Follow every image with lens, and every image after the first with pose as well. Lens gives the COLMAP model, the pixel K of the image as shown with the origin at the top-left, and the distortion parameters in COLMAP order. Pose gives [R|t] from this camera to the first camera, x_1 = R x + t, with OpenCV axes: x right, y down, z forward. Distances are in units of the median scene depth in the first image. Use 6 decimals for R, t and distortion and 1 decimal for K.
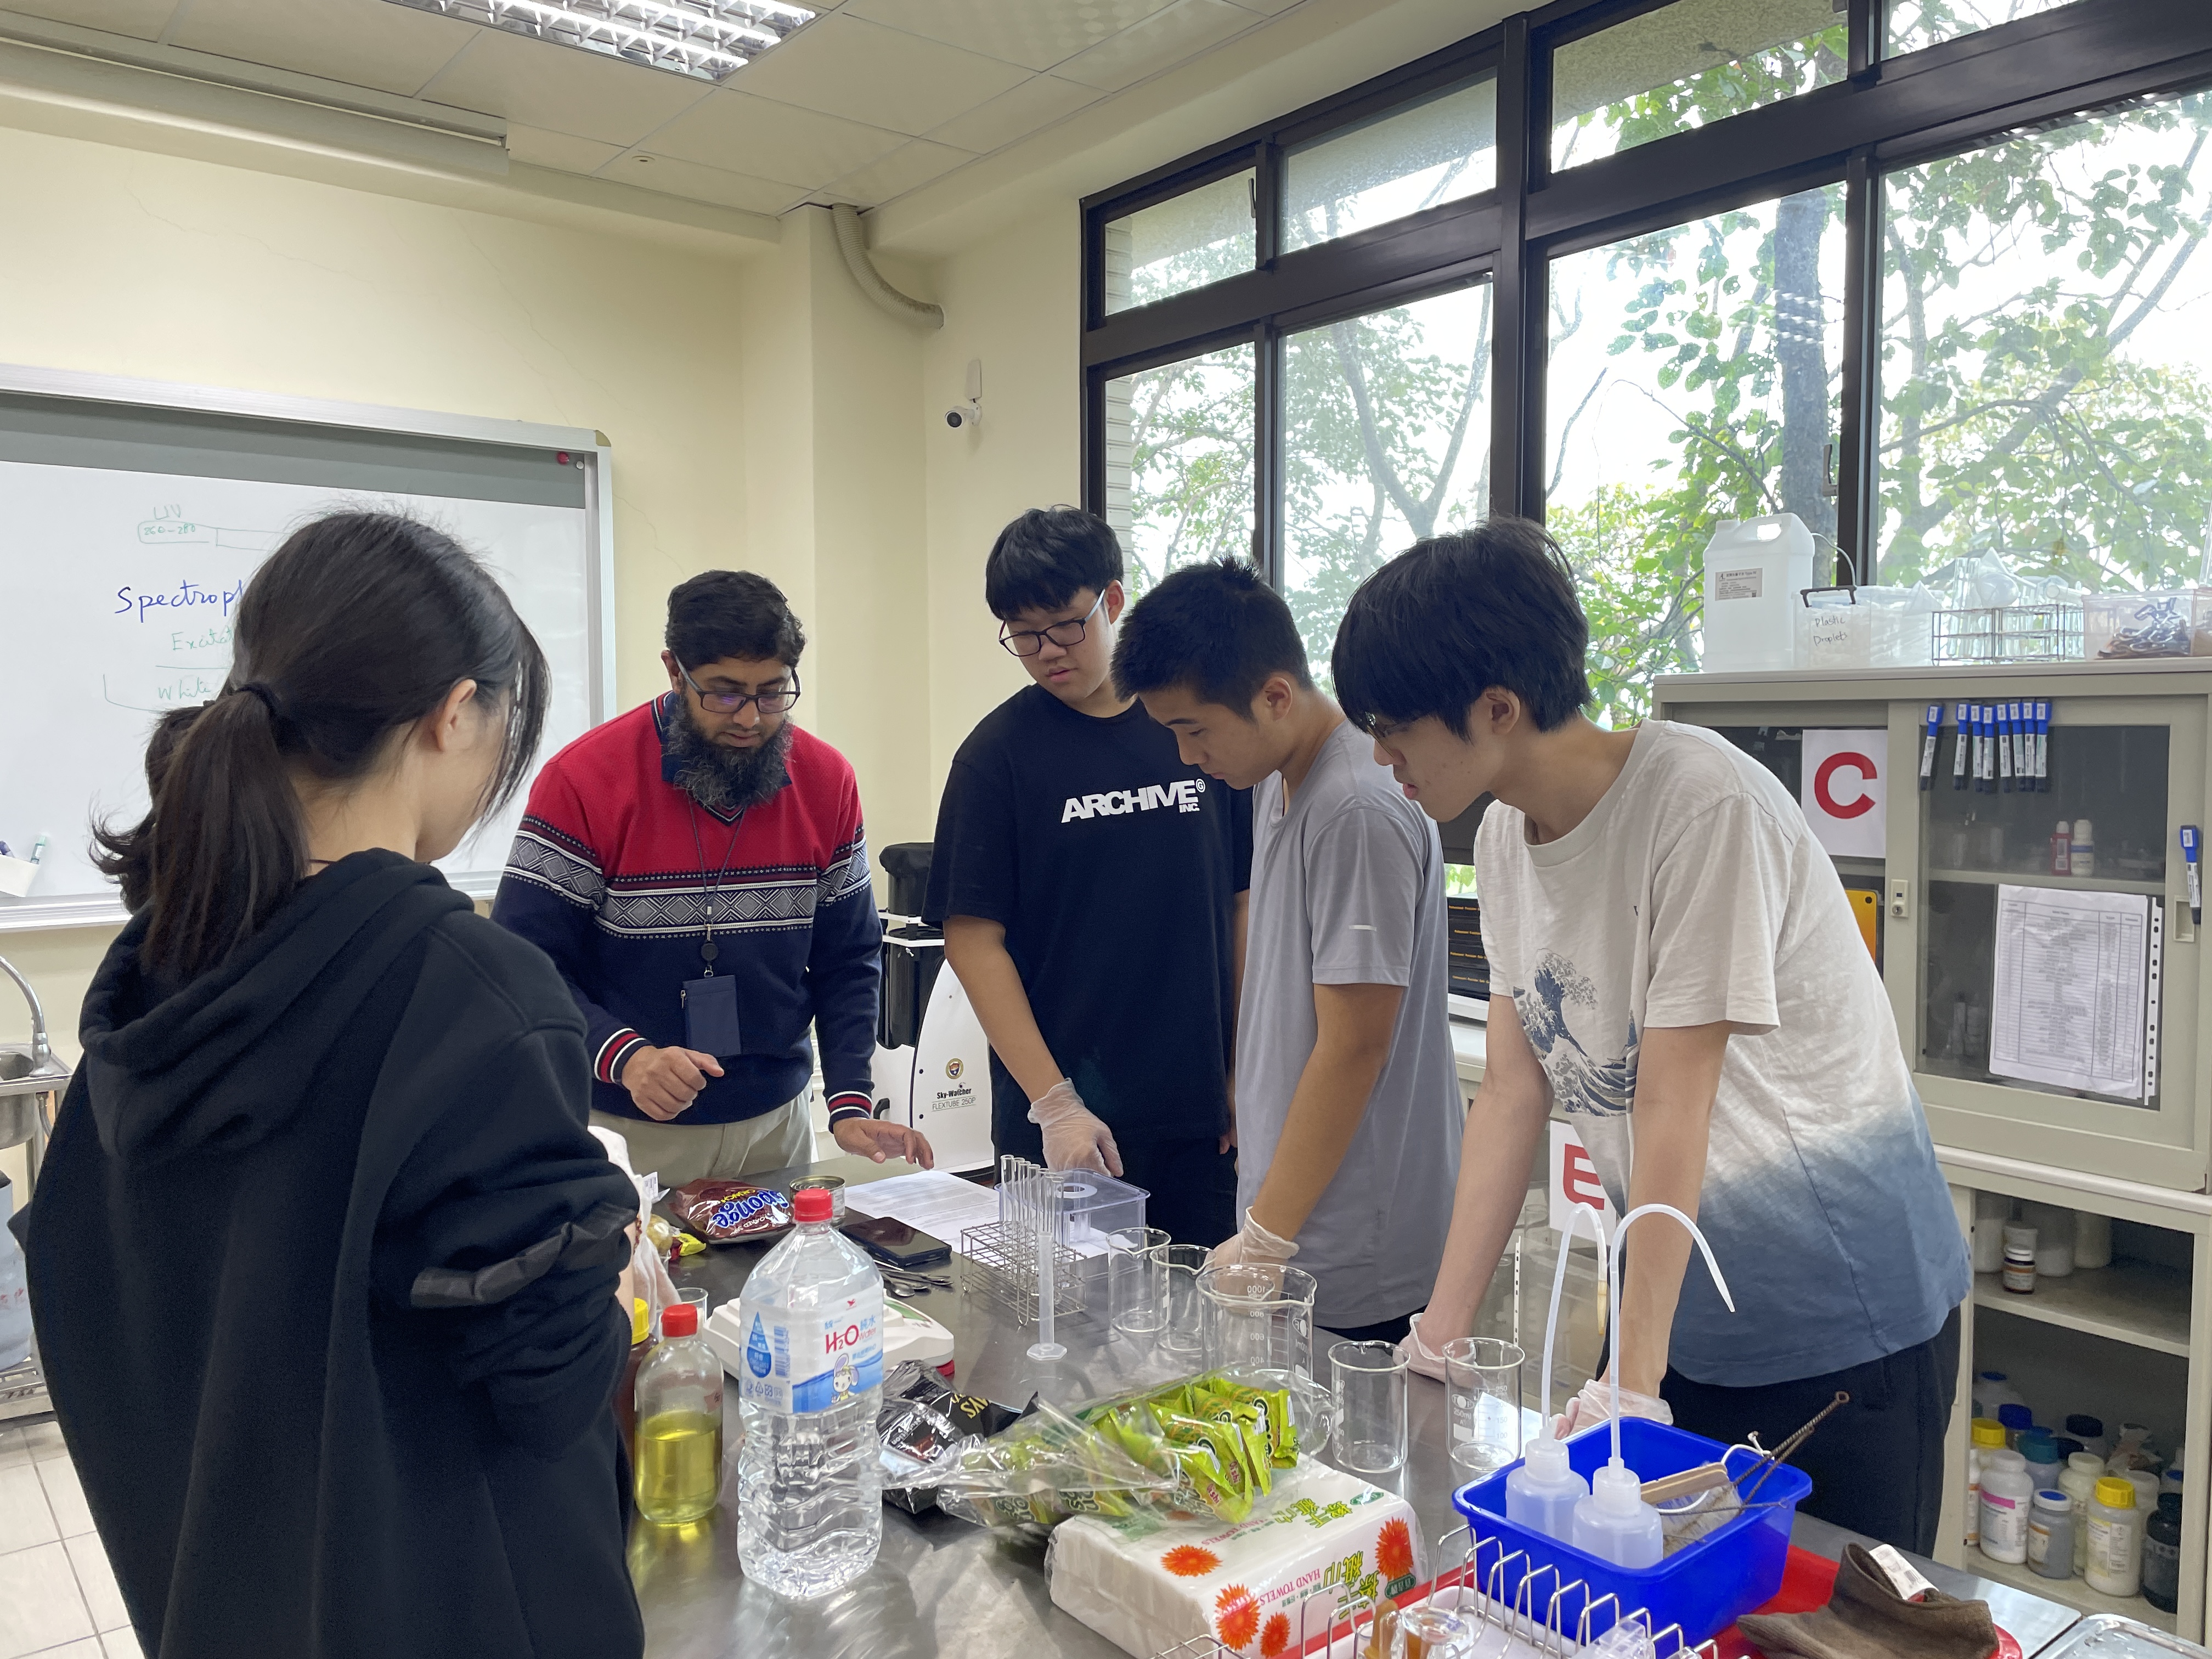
lens RADIAL K [[1681.9, 0, 1085.2], [0, 1681.9, 811.1], [0, 0, 1]] dist [0.091236, -0.105194]
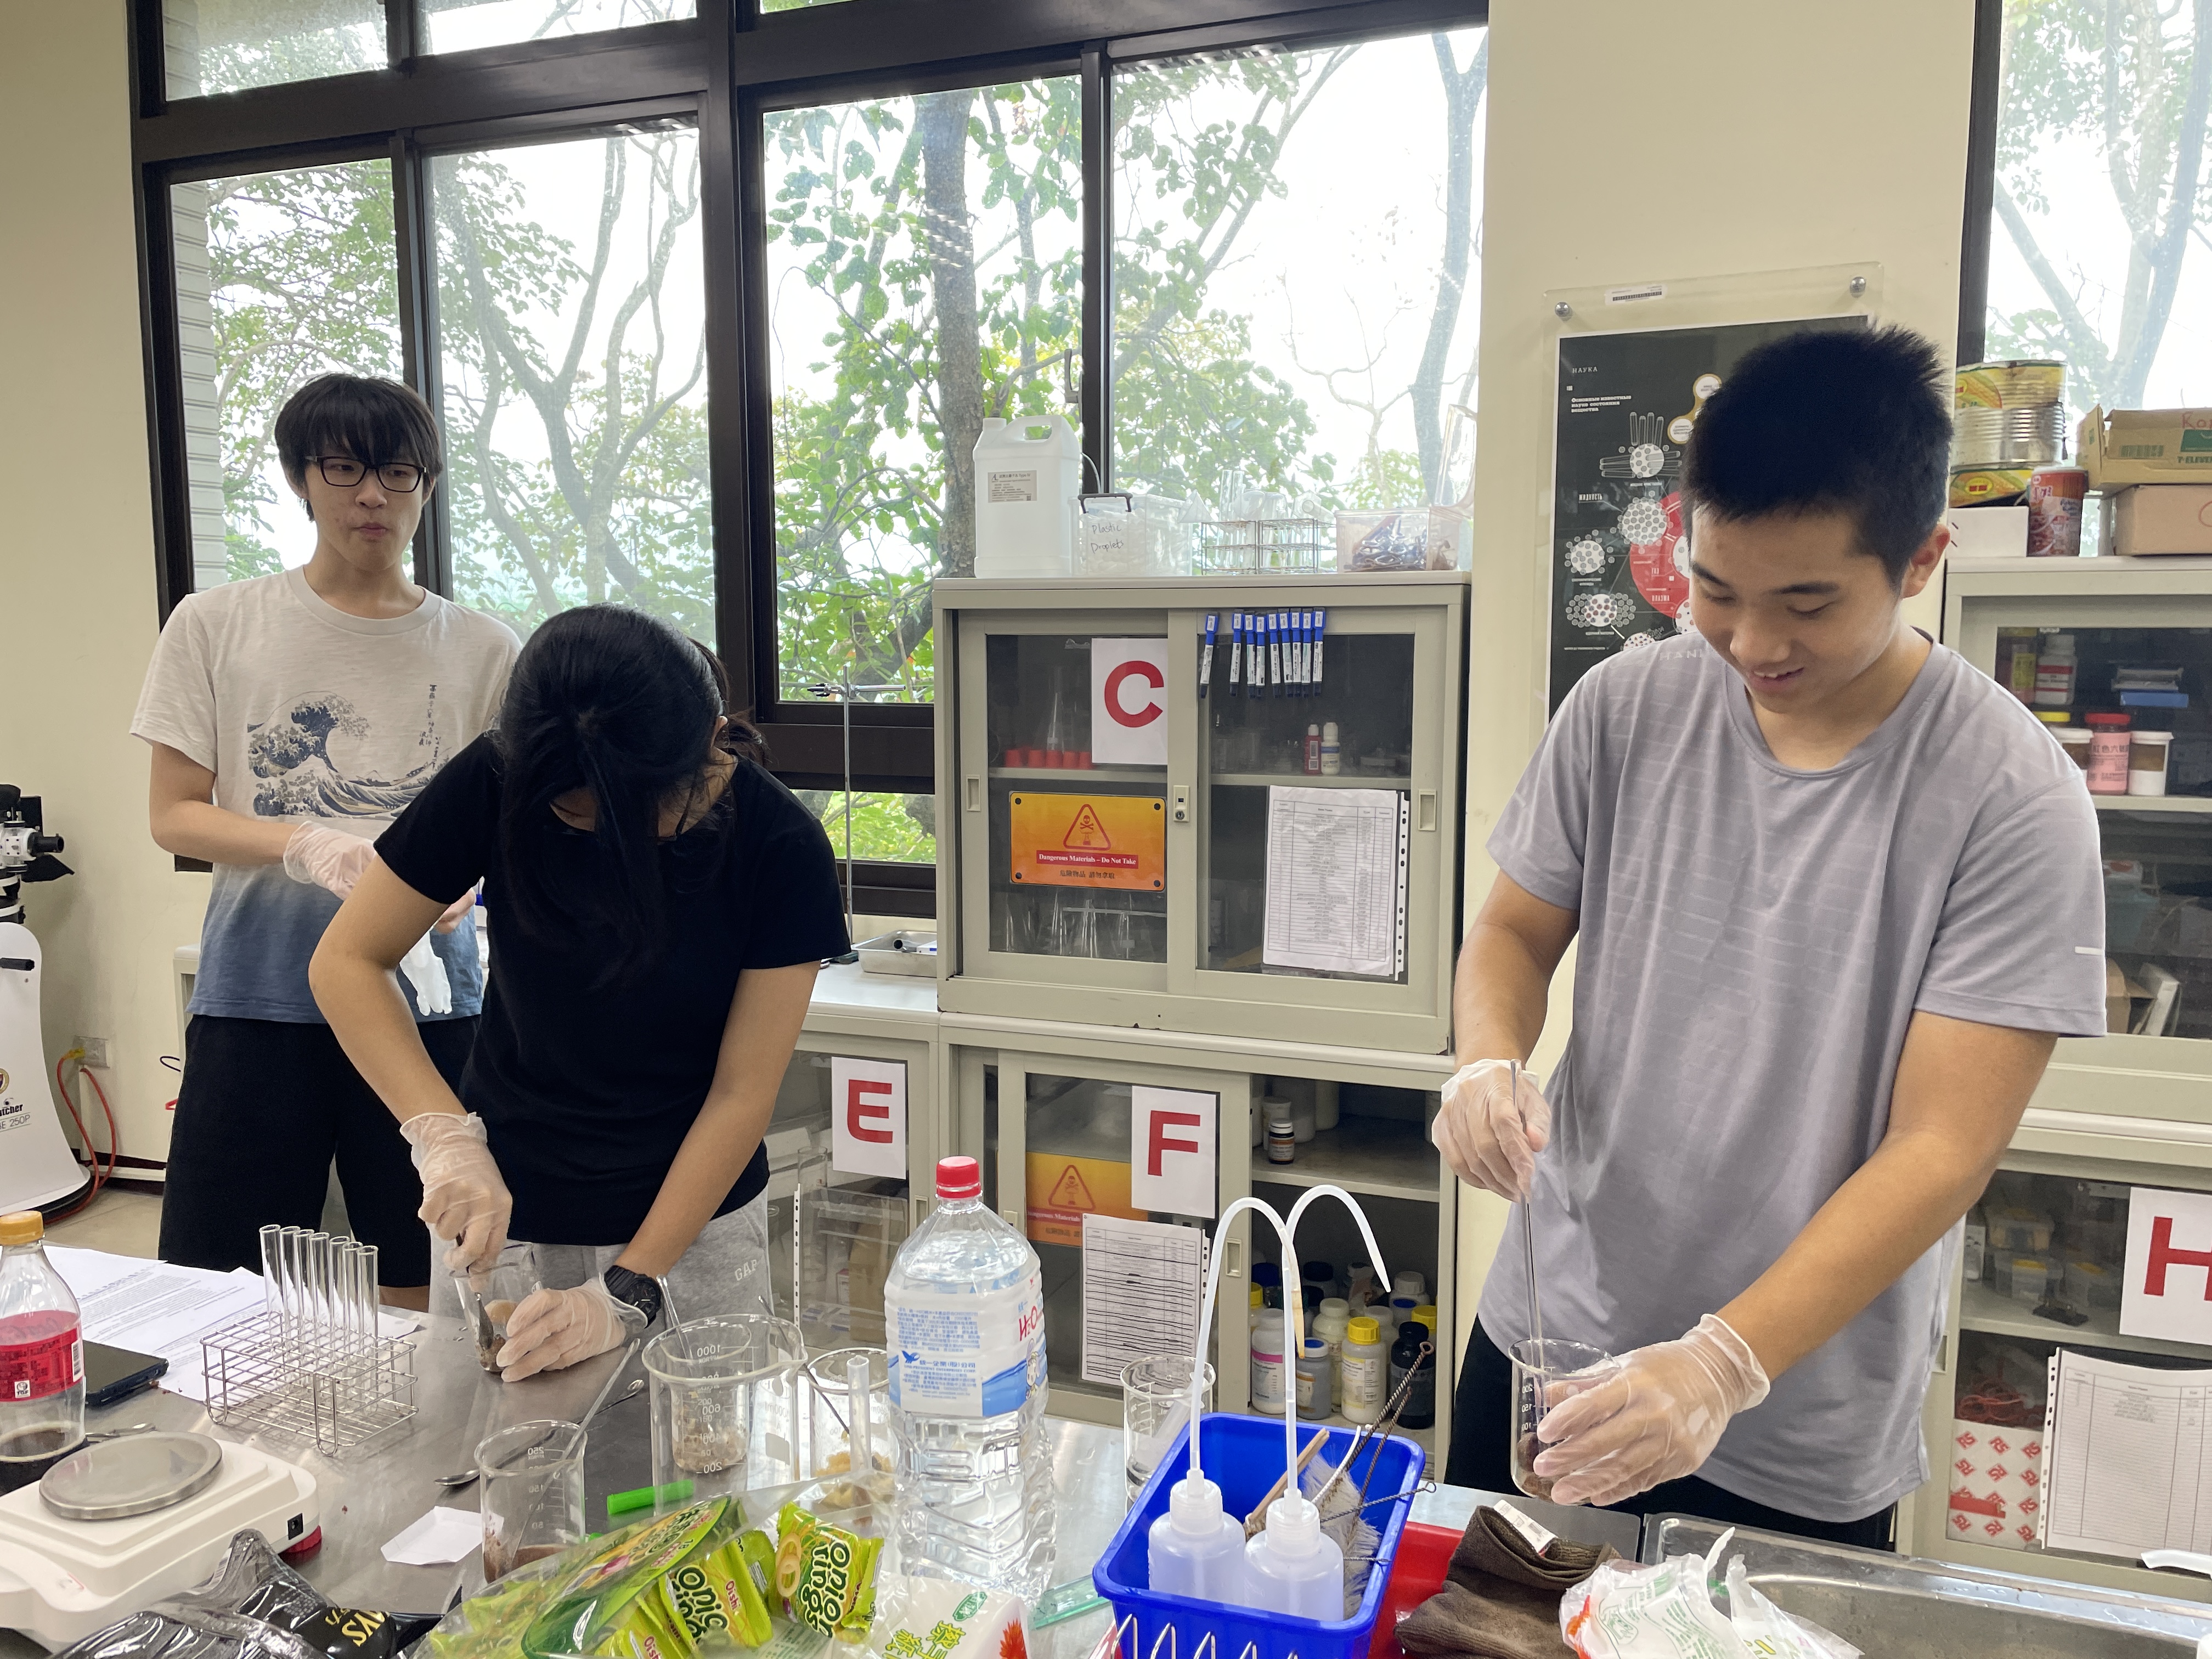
lens RADIAL K [[1681.9, 0, 1110.2], [0, 1681.9, 833.9], [0, 0, 1]] dist [0.091236, -0.105194]
pose [[0.851964, -0.058461, 0.520326, -0.086631], [0.024979, 0.997154, 0.071135, -0.003754], [-0.523004, -0.047607, 0.851000, 0.160741]]
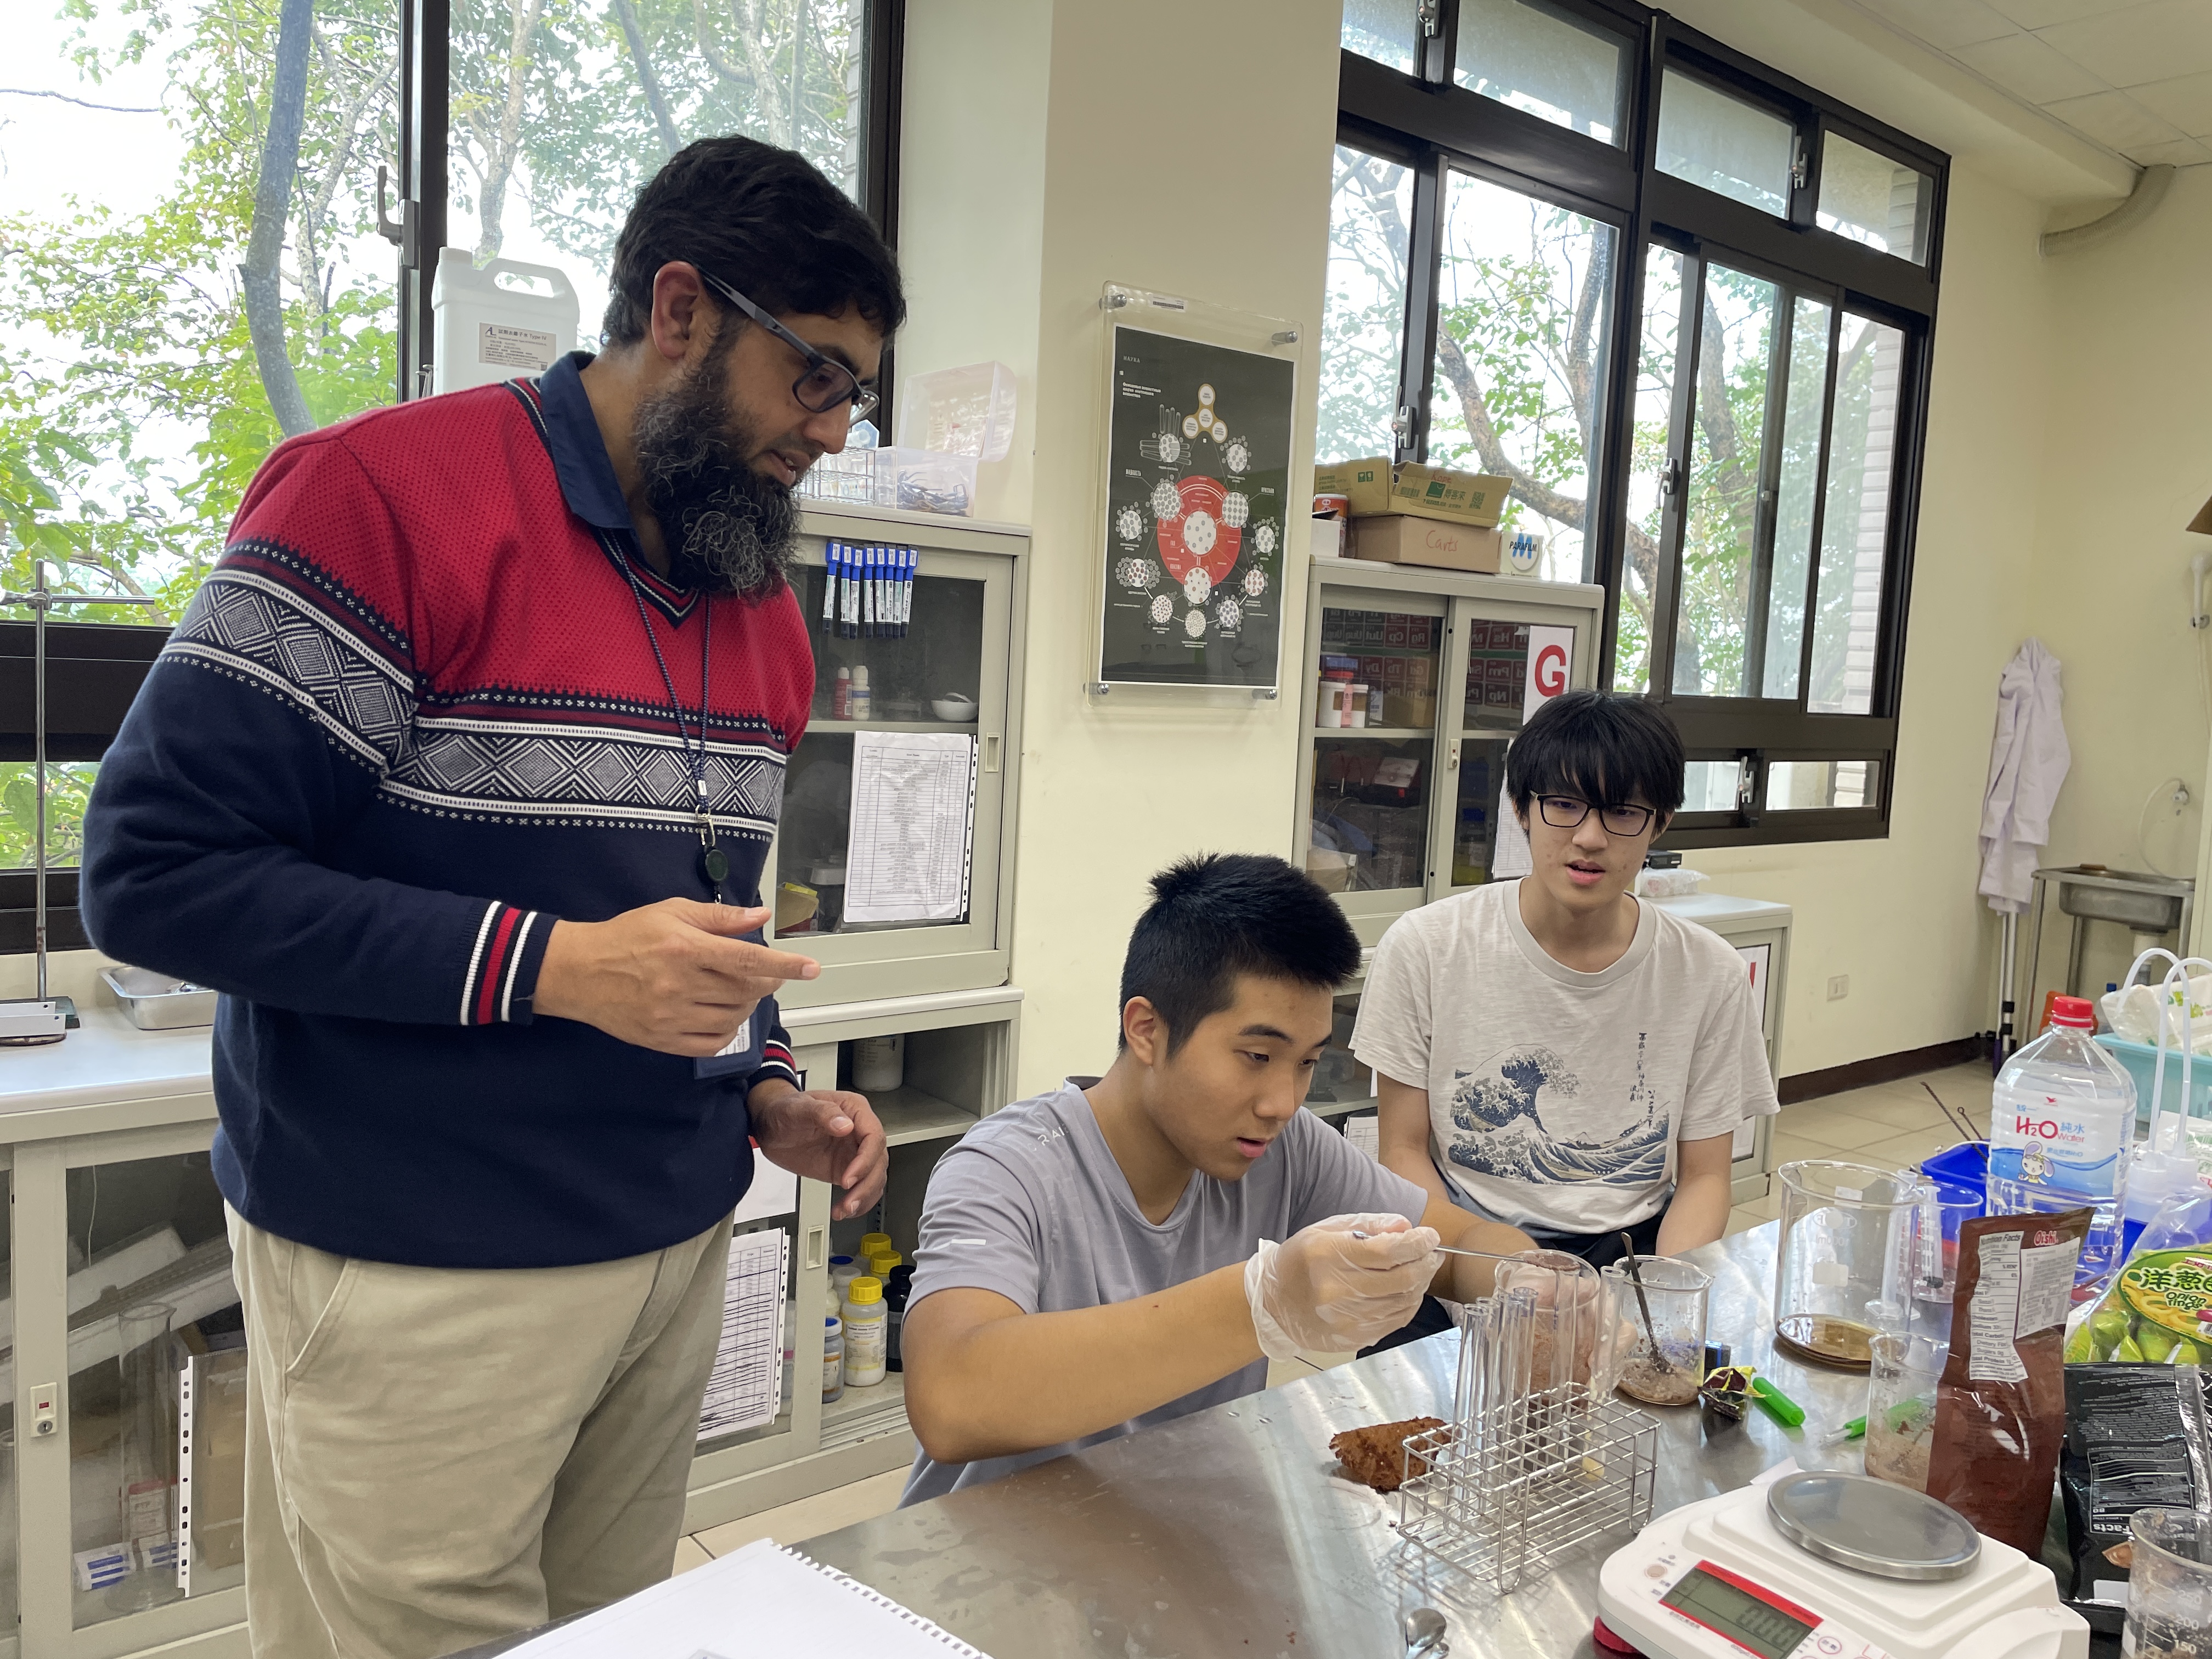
lens RADIAL K [[1681.9, 0, 1112.6], [0, 1681.9, 827.4], [0, 0, 1]] dist [0.091236, -0.105194]
pose [[-0.045822, -0.091769, 0.994725, -0.427423], [0.004457, 0.995743, 0.092068, 0.008564], [-0.998940, 0.008652, -0.045218, 0.855812]]
